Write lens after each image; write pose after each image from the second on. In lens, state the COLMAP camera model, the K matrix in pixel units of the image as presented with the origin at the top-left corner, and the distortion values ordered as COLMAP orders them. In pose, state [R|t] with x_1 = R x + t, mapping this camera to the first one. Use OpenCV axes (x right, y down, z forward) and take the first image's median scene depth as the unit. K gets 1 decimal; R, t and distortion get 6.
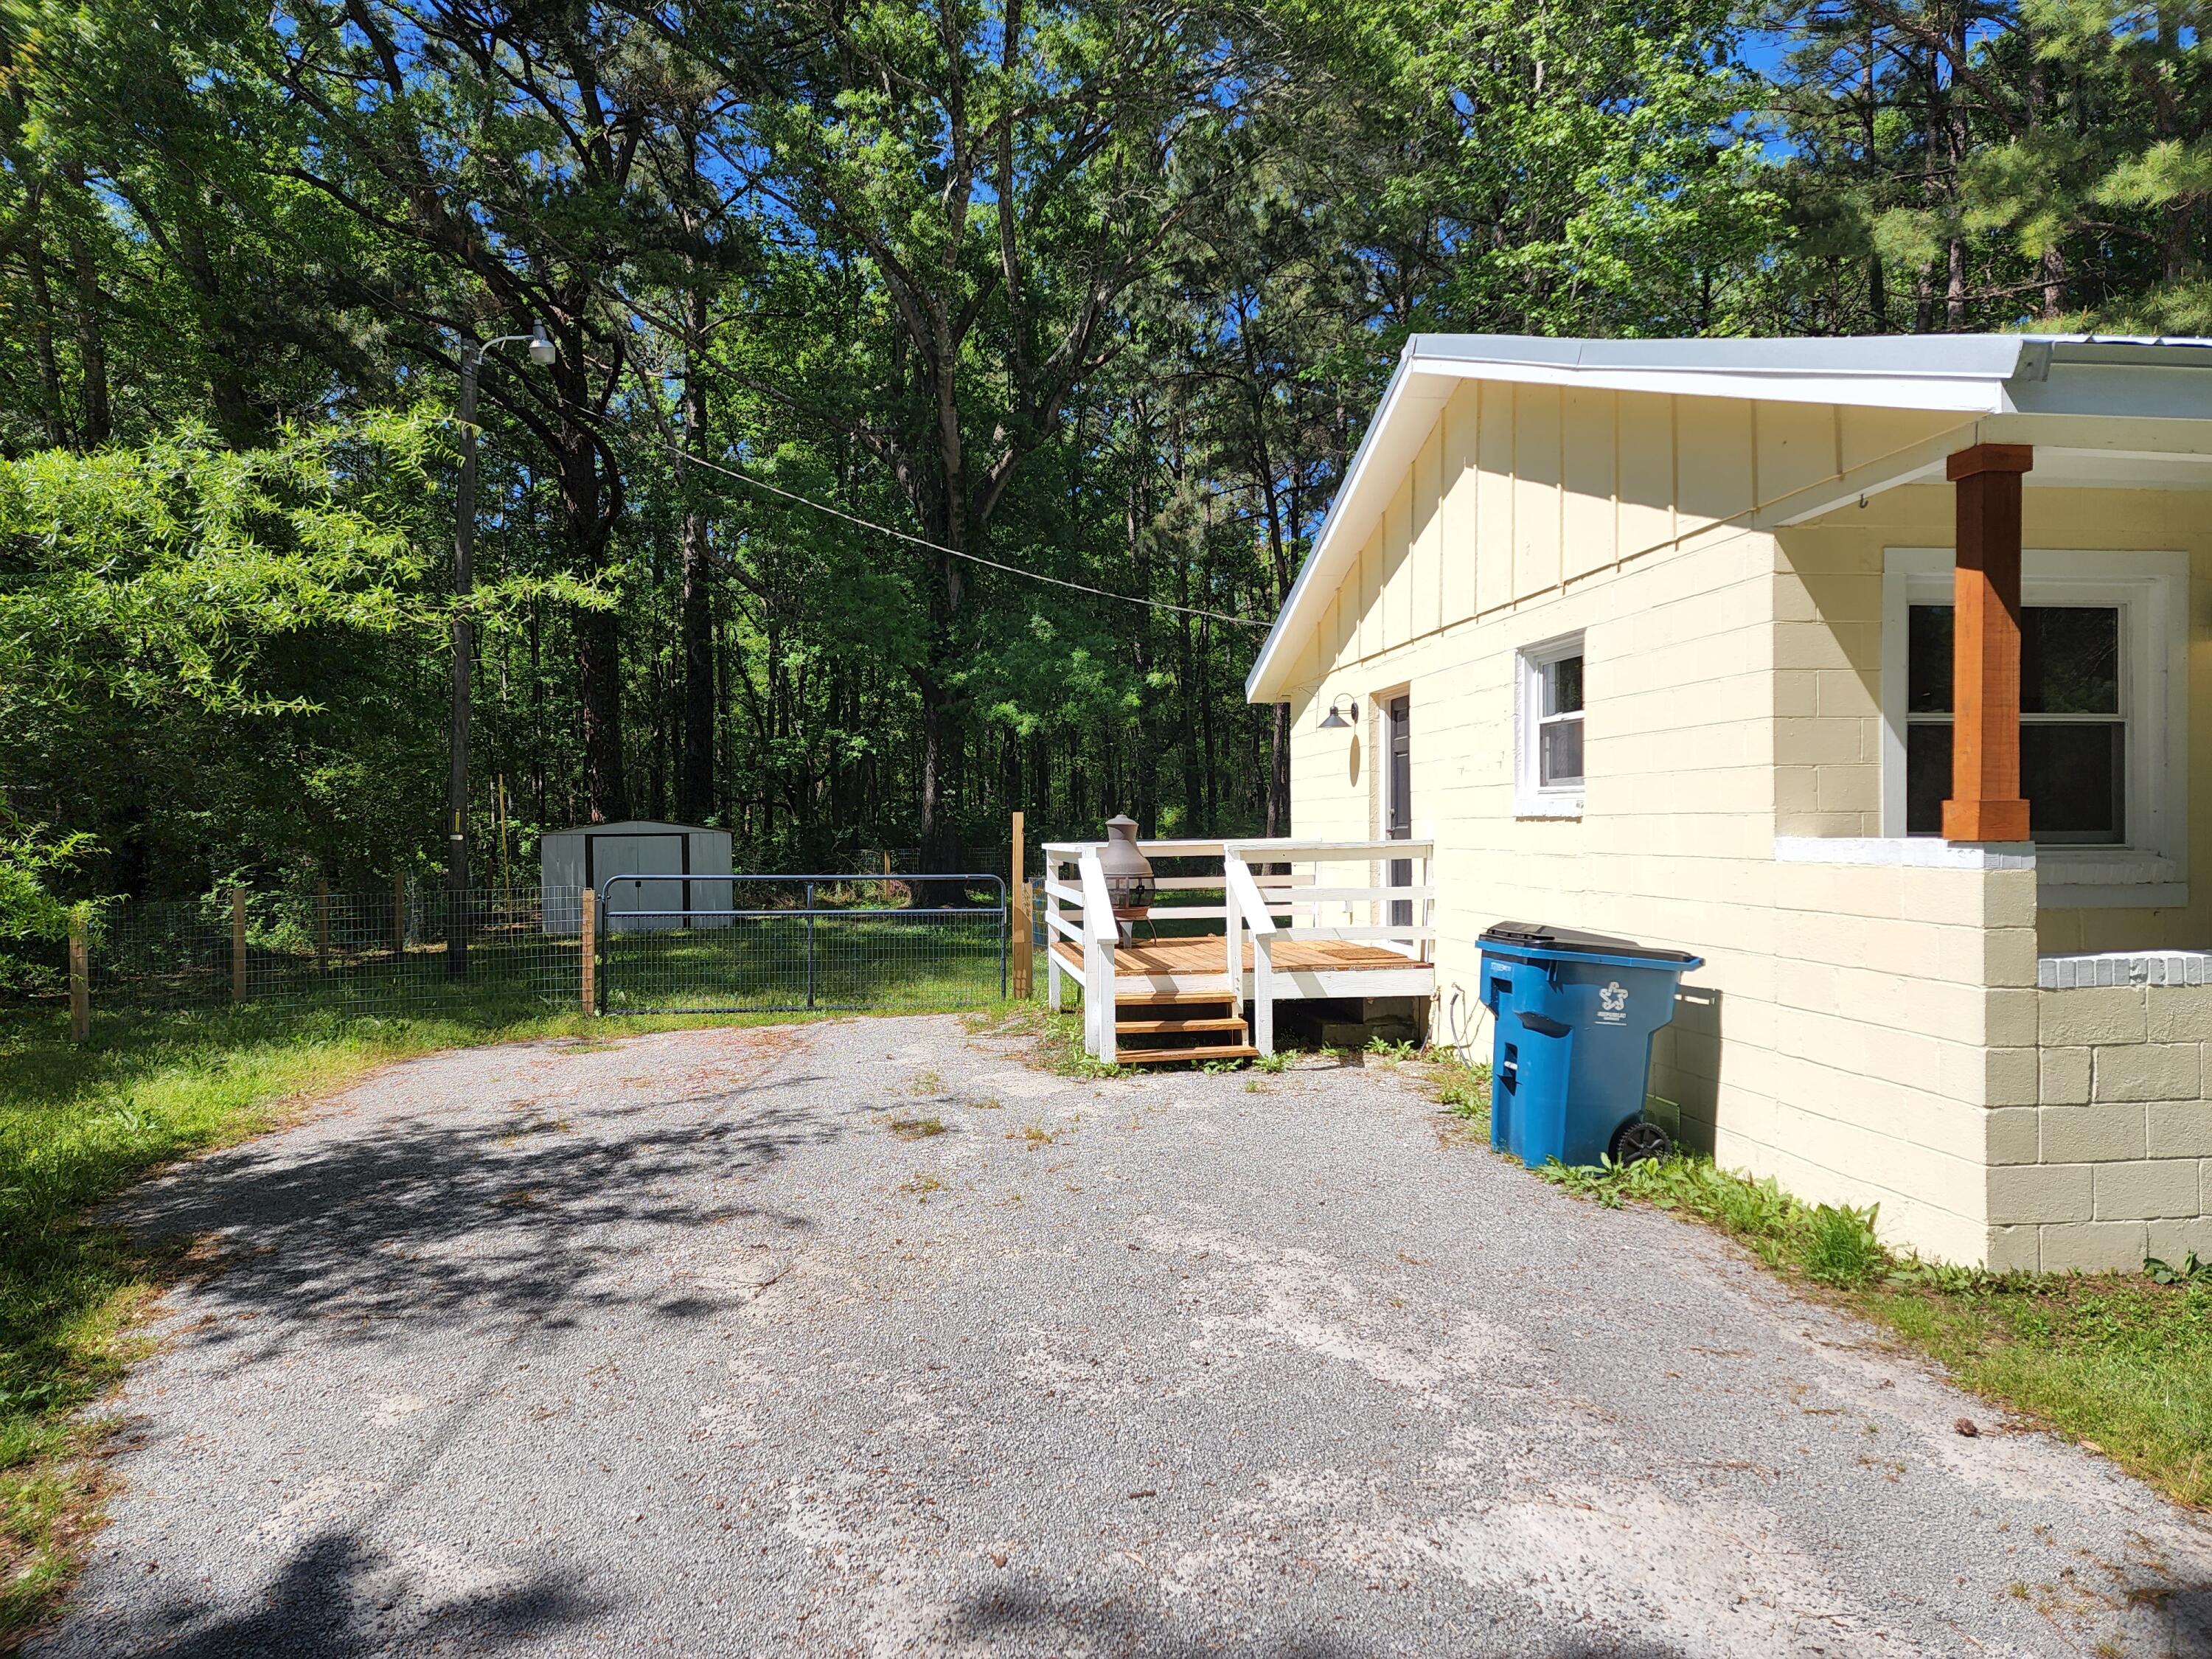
lens RADIAL K [[1499.1, 0, 1106.0], [0, 1499.1, 829.5], [0, 0, 1]] dist [0.146721, 0.000508]
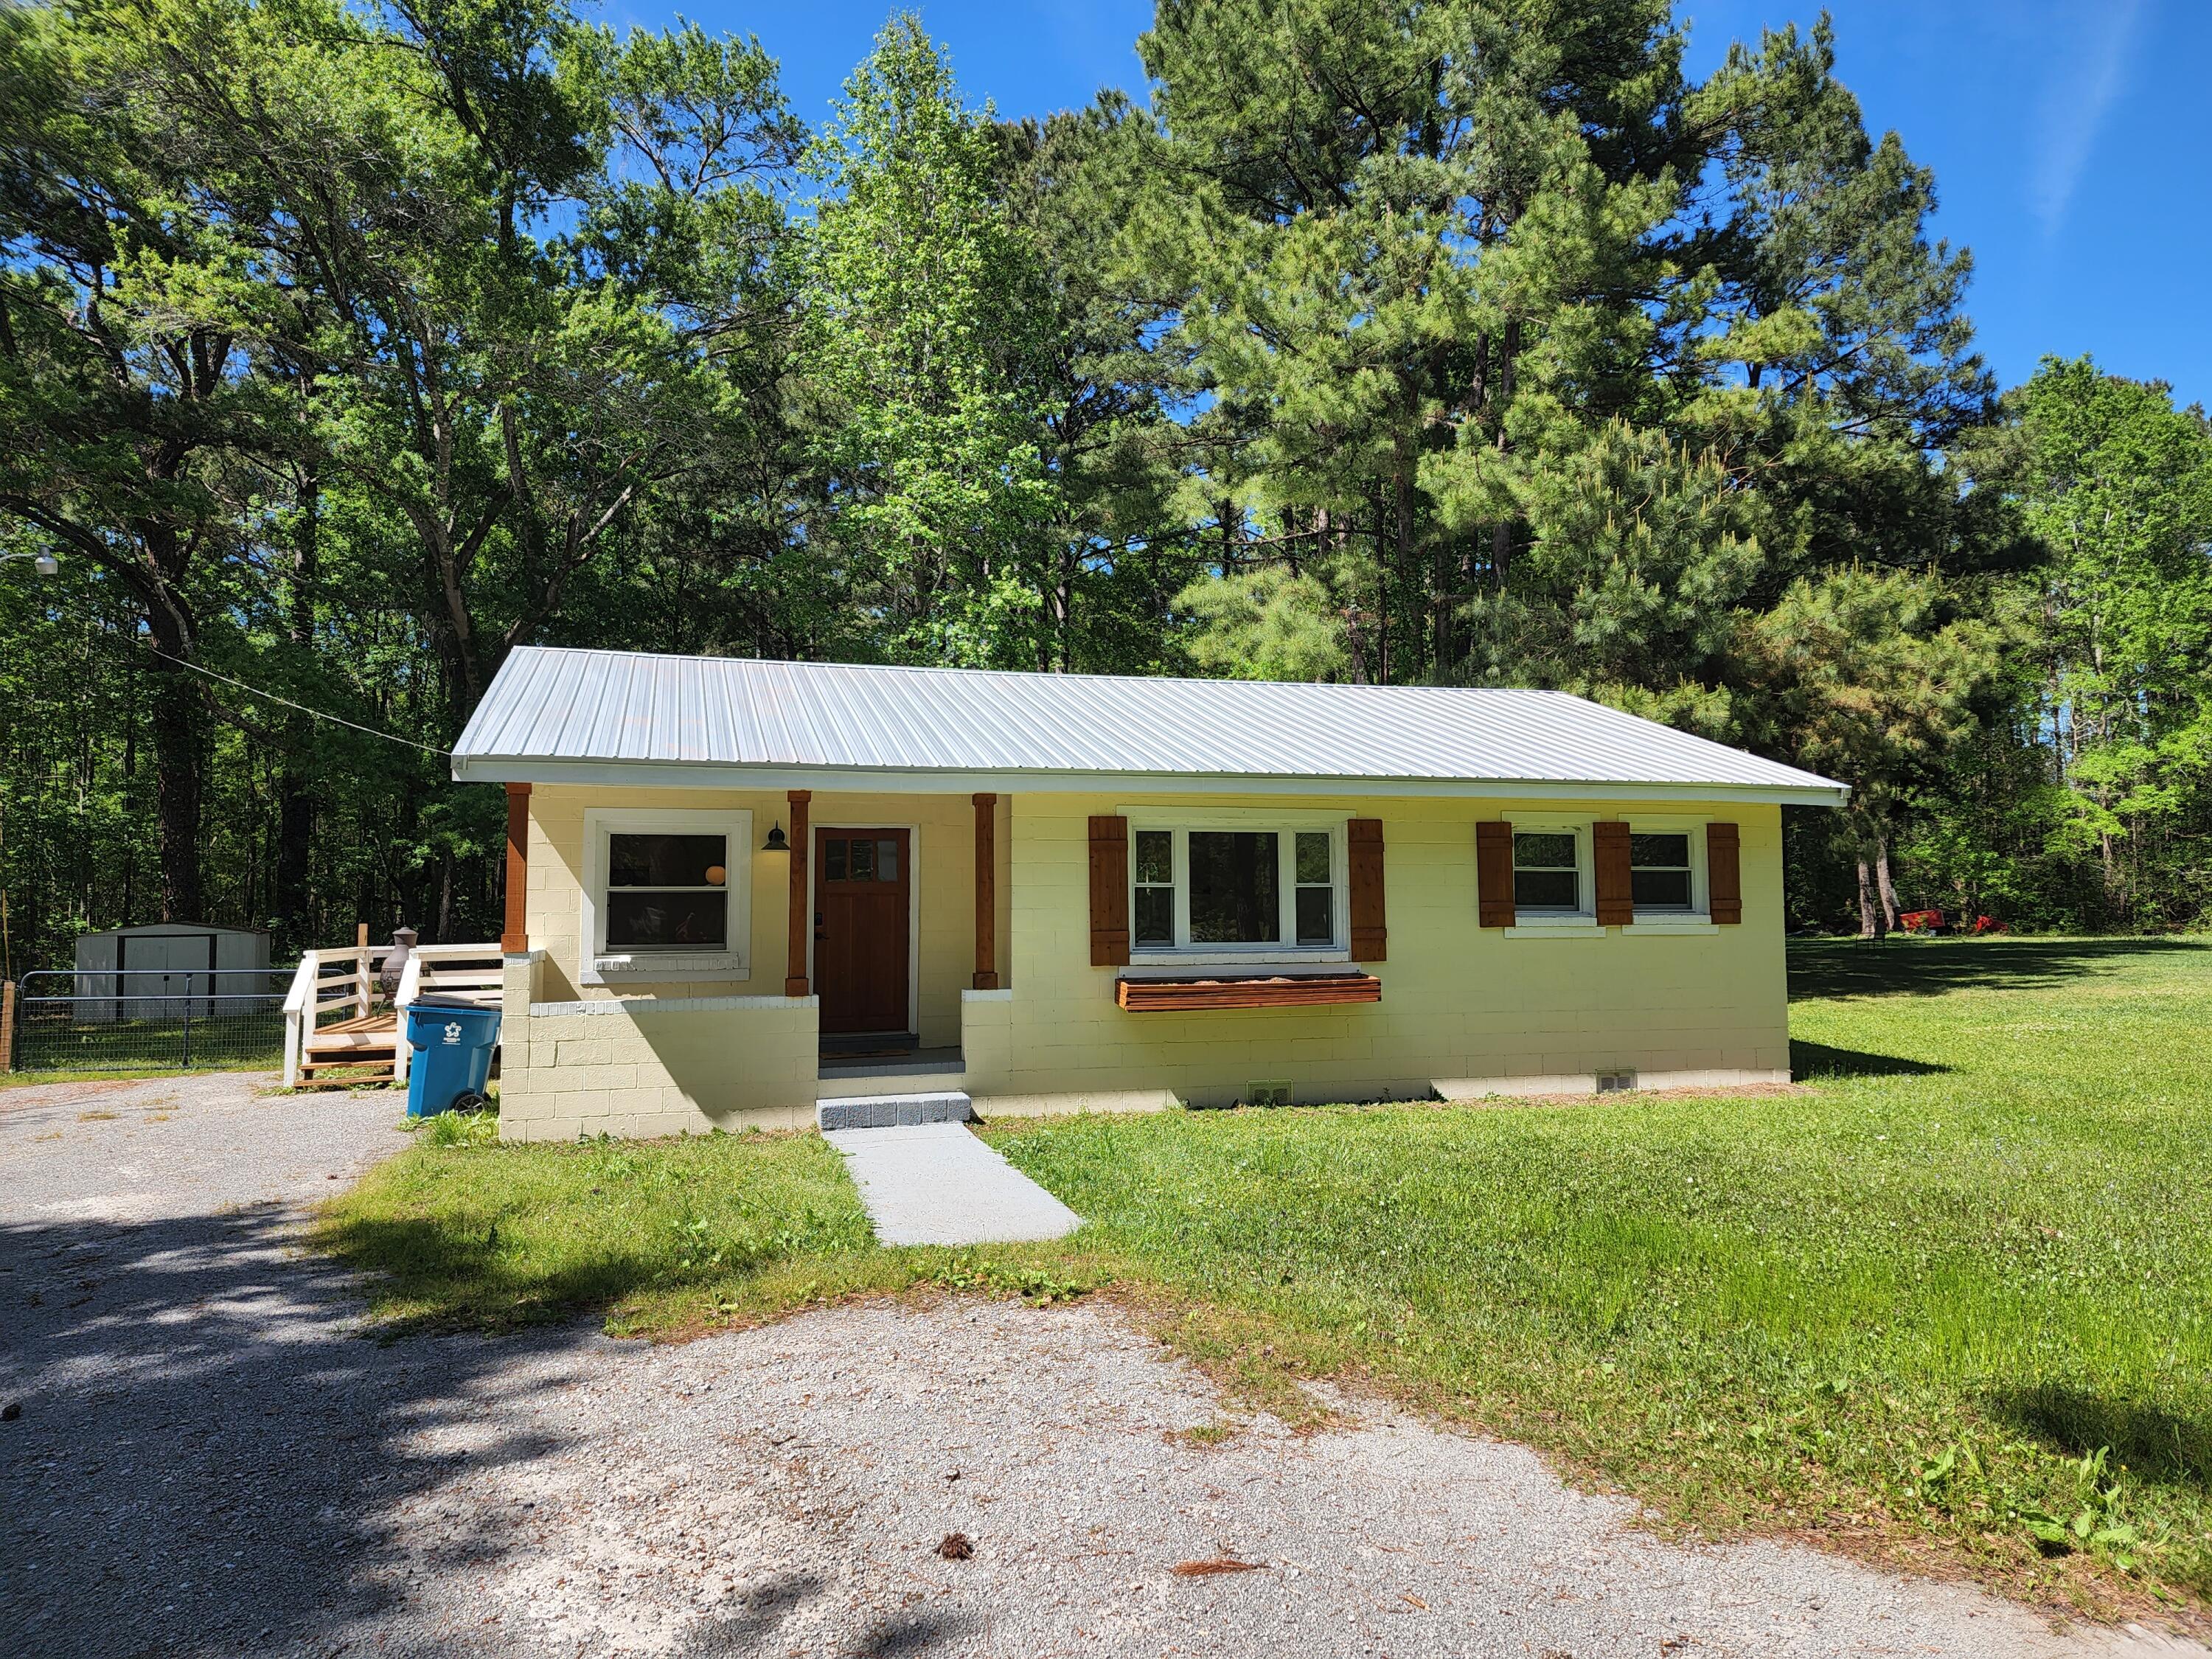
lens RADIAL K [[1499.3, 0, 1106.0], [0, 1499.3, 829.5], [0, 0, 1]] dist [0.023692, 0.004551]
pose [[0.986511, 0.010337, 0.163368, 0.256751], [-0.000400, 0.998153, -0.060747, -0.009230], [-0.163694, 0.059862, 0.984693, -0.322990]]
